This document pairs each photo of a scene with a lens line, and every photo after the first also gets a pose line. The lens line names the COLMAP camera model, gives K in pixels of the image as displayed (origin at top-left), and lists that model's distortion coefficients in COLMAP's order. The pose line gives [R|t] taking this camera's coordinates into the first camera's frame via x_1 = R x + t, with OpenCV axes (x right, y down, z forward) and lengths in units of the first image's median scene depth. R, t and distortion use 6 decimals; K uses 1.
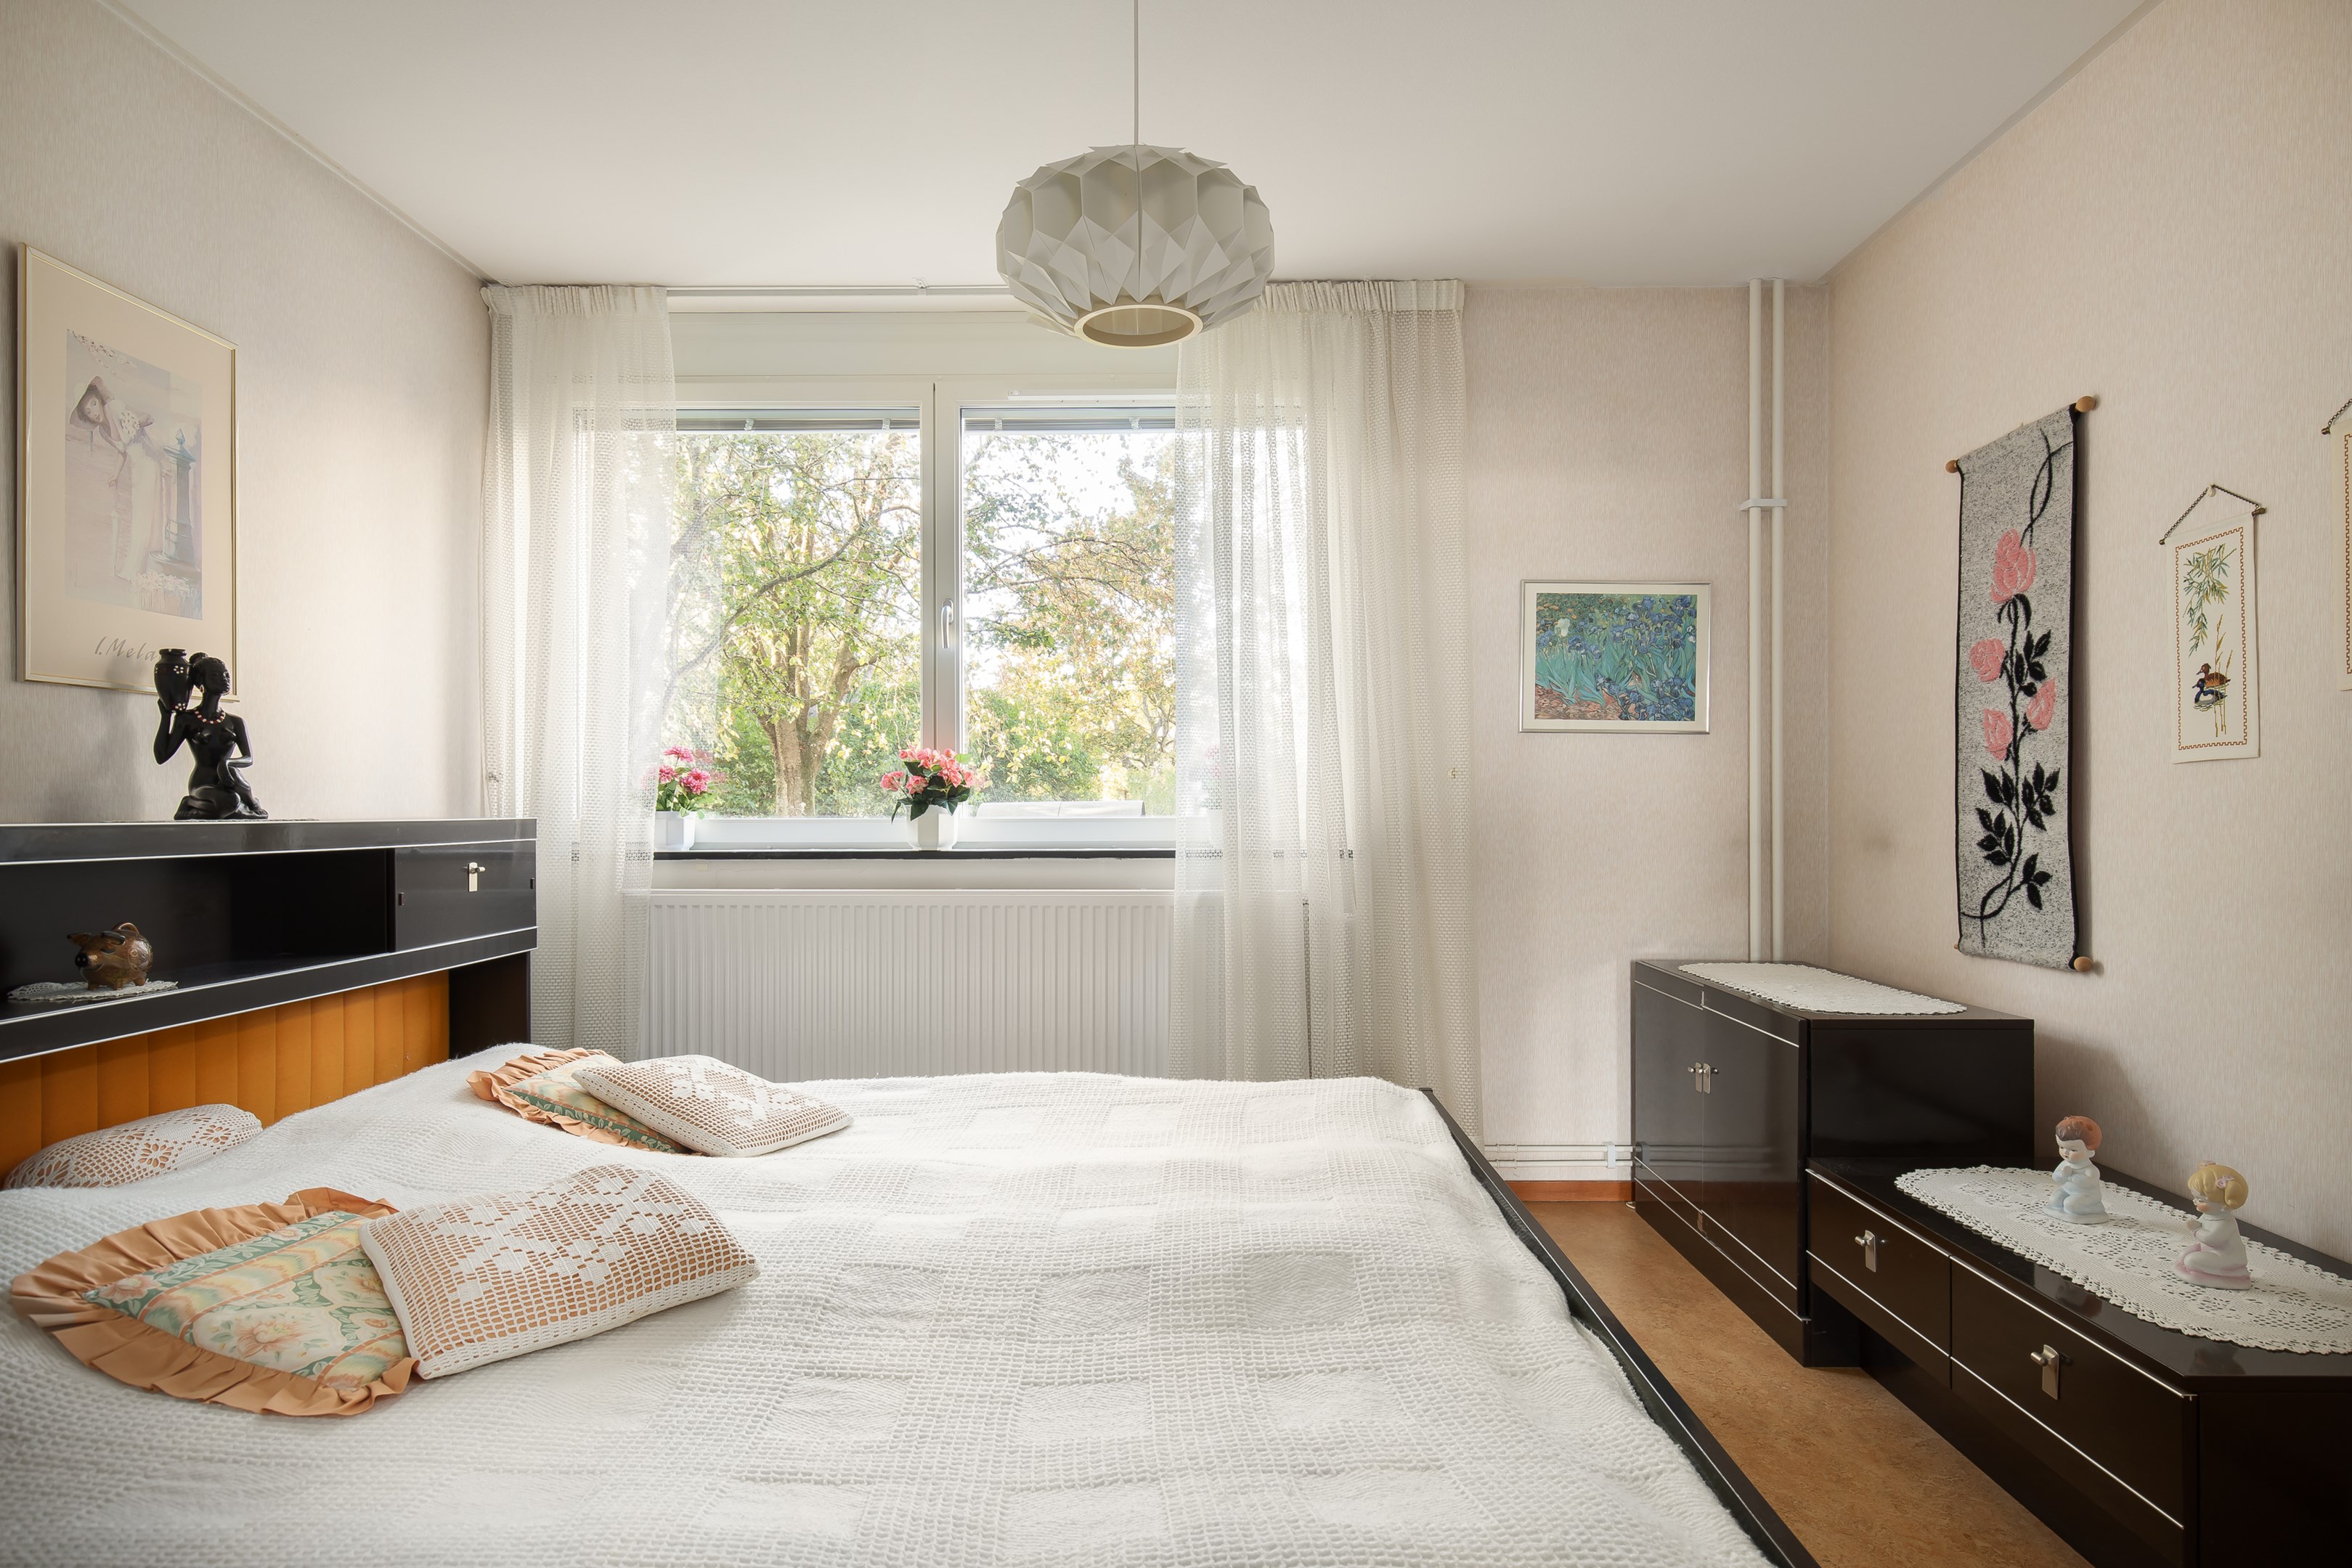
lens RADIAL K [[1397.3, 0, 1176.0], [0, 1397.3, 784.0], [0, 0, 1]] dist [0.002735, -0.002190]
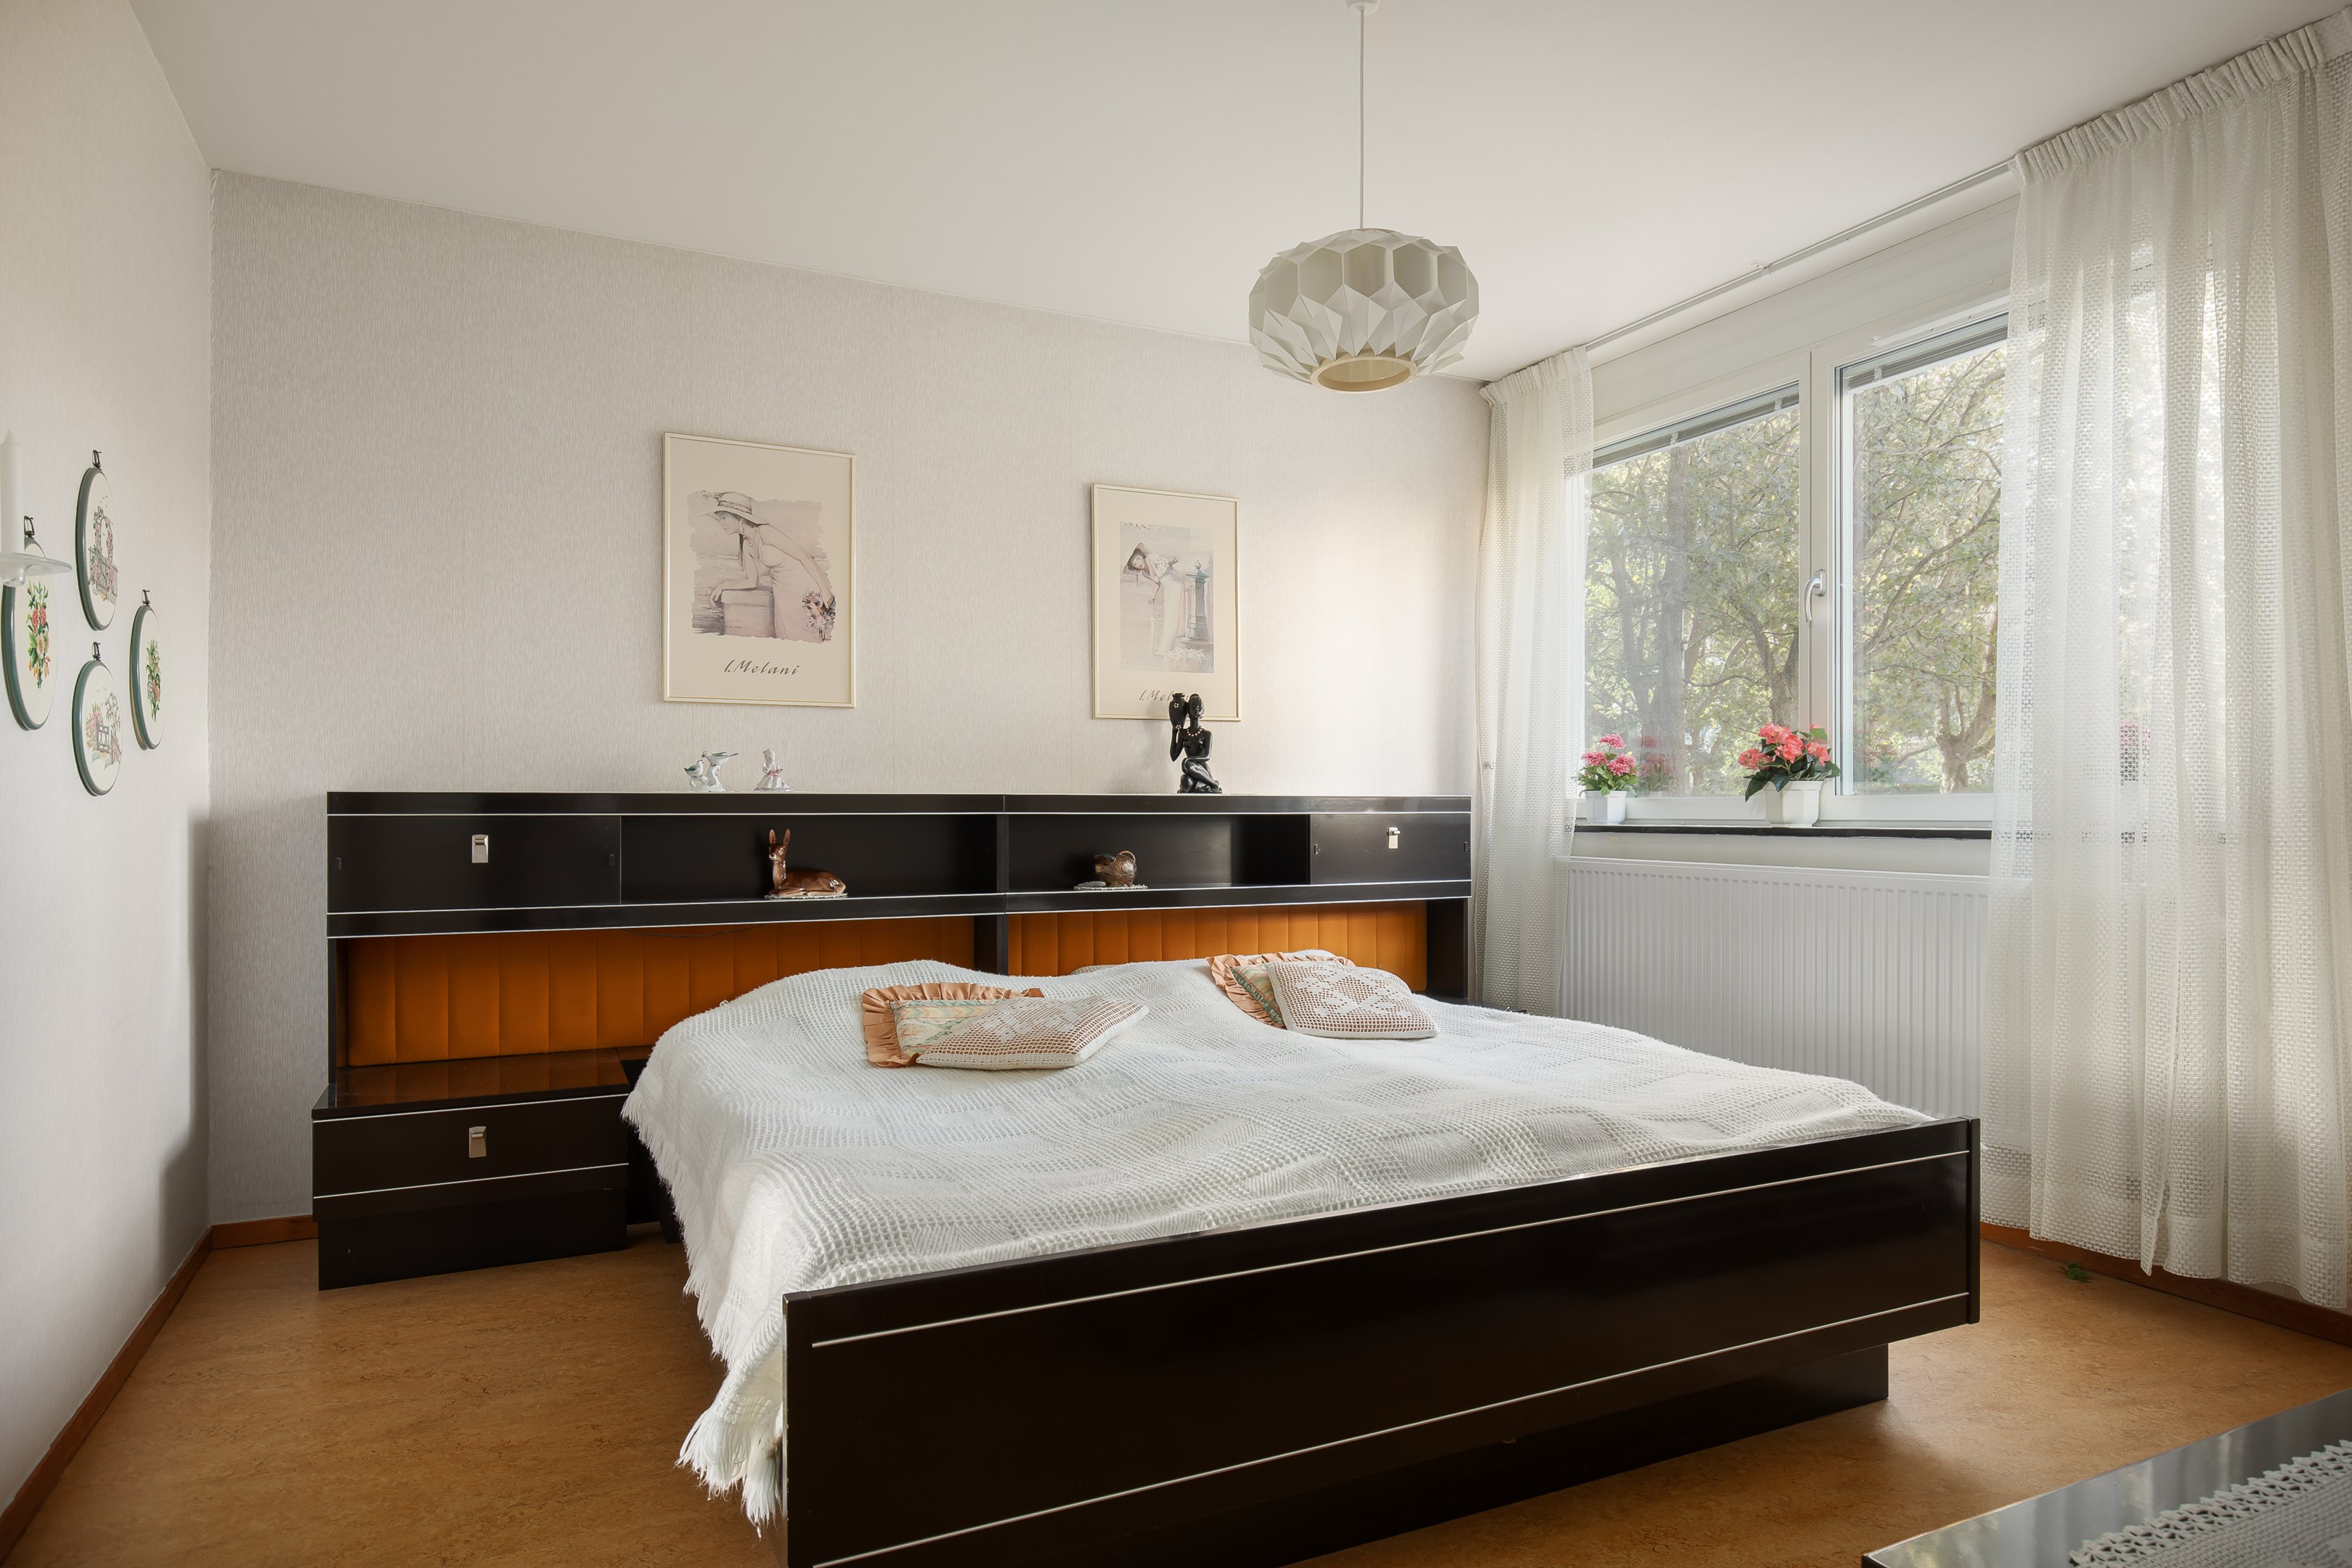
lens RADIAL K [[1397.3, 0, 1176.0], [0, 1397.3, 784.0], [0, 0, 1]] dist [0.002735, -0.002190]
pose [[0.425340, -0.014077, -0.904924, 0.764019], [0.014866, 0.999853, -0.008567, 0.026331], [0.904912, -0.009809, 0.425486, 0.258648]]
